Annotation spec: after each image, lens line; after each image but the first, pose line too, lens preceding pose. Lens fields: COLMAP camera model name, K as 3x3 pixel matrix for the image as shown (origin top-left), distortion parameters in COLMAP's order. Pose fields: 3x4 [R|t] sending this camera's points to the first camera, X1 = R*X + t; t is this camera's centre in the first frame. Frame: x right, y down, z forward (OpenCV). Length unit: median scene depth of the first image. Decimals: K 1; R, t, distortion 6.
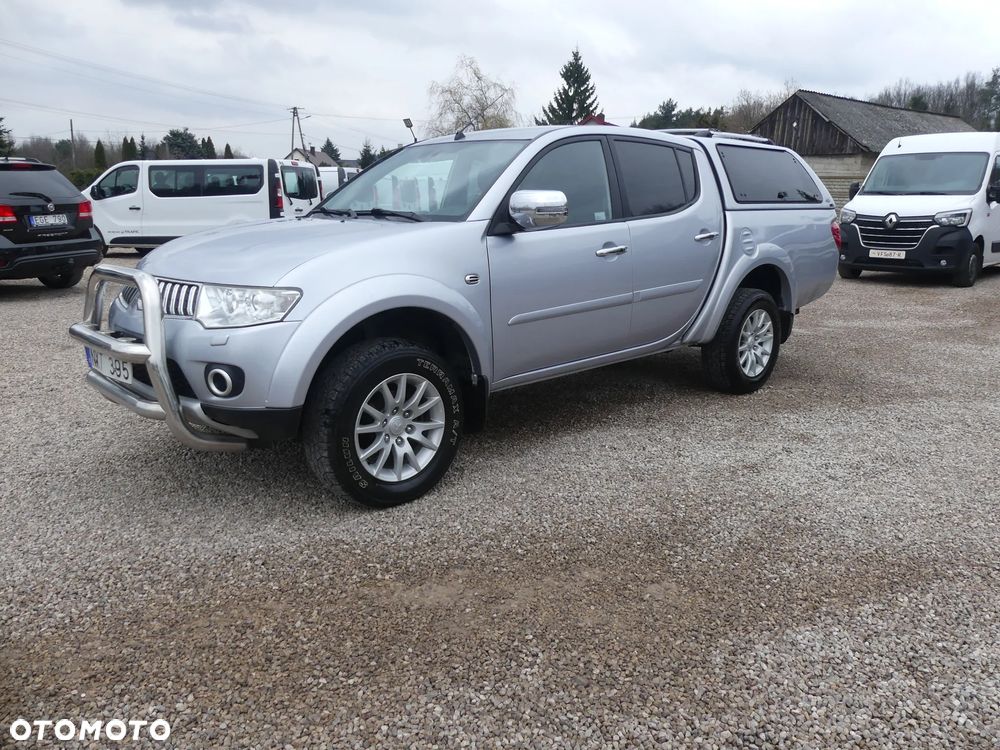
lens RADIAL K [[744.2, 0, 502.6], [0, 744.2, 376.5], [0, 0, 1]] dist [-0.015287, 0.007760]
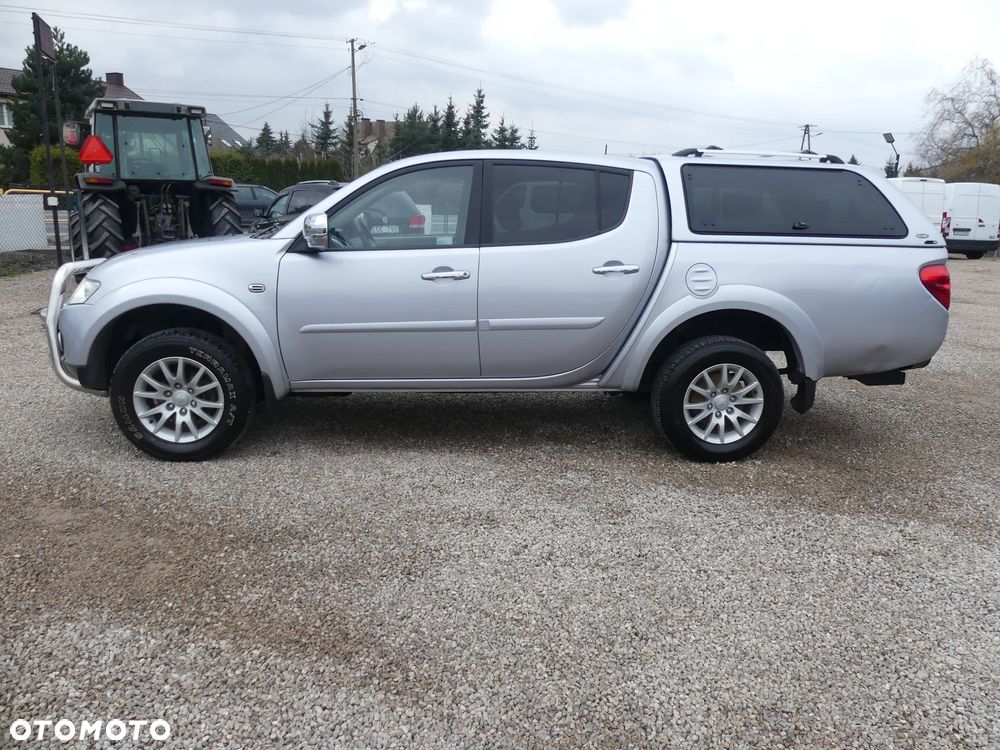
lens RADIAL K [[744.2, 0, 500.7], [0, 744.2, 374.7], [0, 0, 1]] dist [-0.015287, 0.007760]
pose [[0.787046, 0.148459, -0.598764, 0.928293], [-0.163994, 0.986037, 0.028917, -0.088523], [0.594697, 0.075435, 0.800403, 0.285864]]
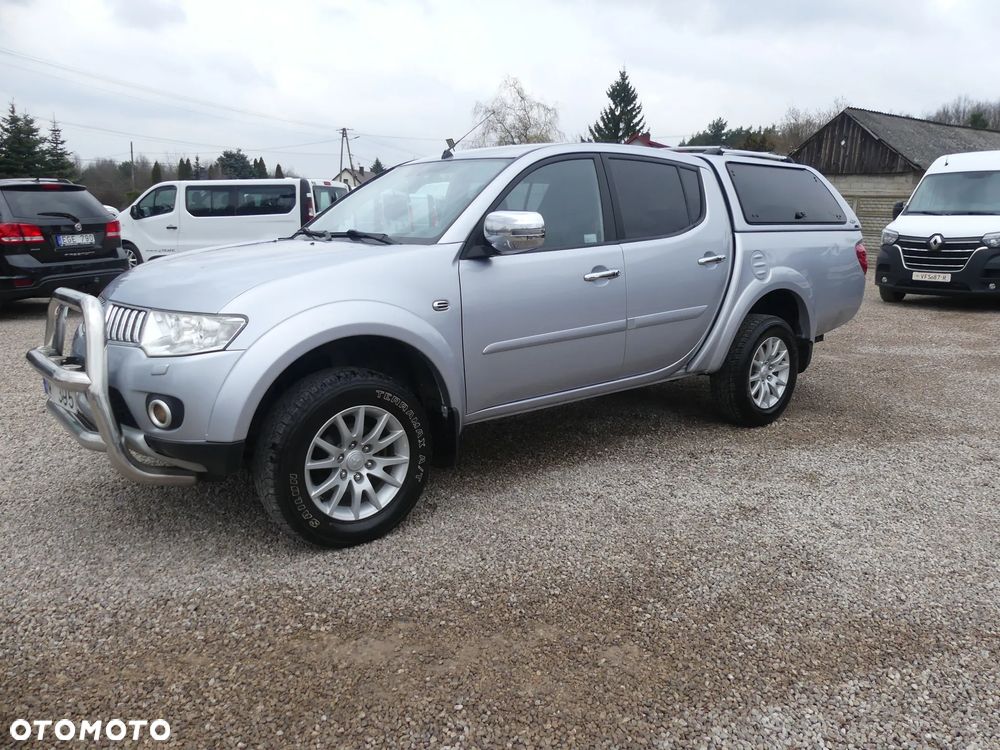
lens RADIAL K [[744.2, 0, 504.1], [0, 744.2, 380.7], [0, 0, 1]] dist [-0.015287, 0.007760]
pose [[0.998221, 0.013254, -0.058133, 0.089525], [-0.014371, 0.999719, -0.018847, -0.018208], [0.057867, 0.019649, 0.998131, 0.064590]]
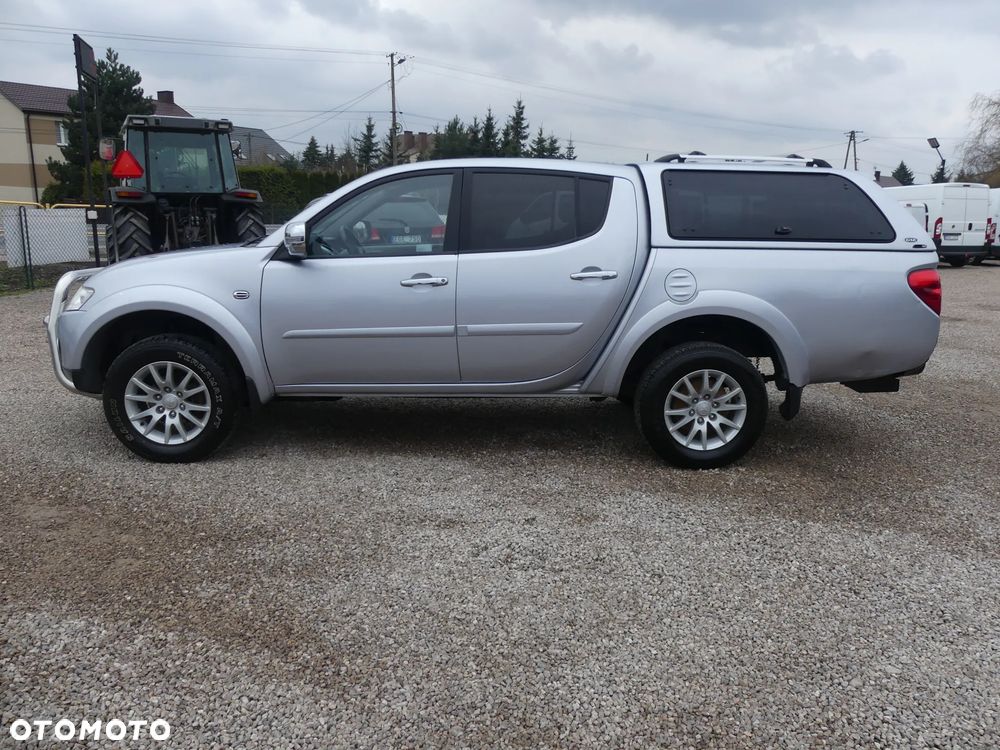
lens RADIAL K [[744.2, 0, 501.7], [0, 744.2, 372.6], [0, 0, 1]] dist [-0.015287, 0.007760]
pose [[0.752422, 0.140692, -0.643480, 1.012313], [-0.165484, 0.985965, 0.022074, -0.097685], [0.637554, 0.089876, 0.765145, 0.338132]]
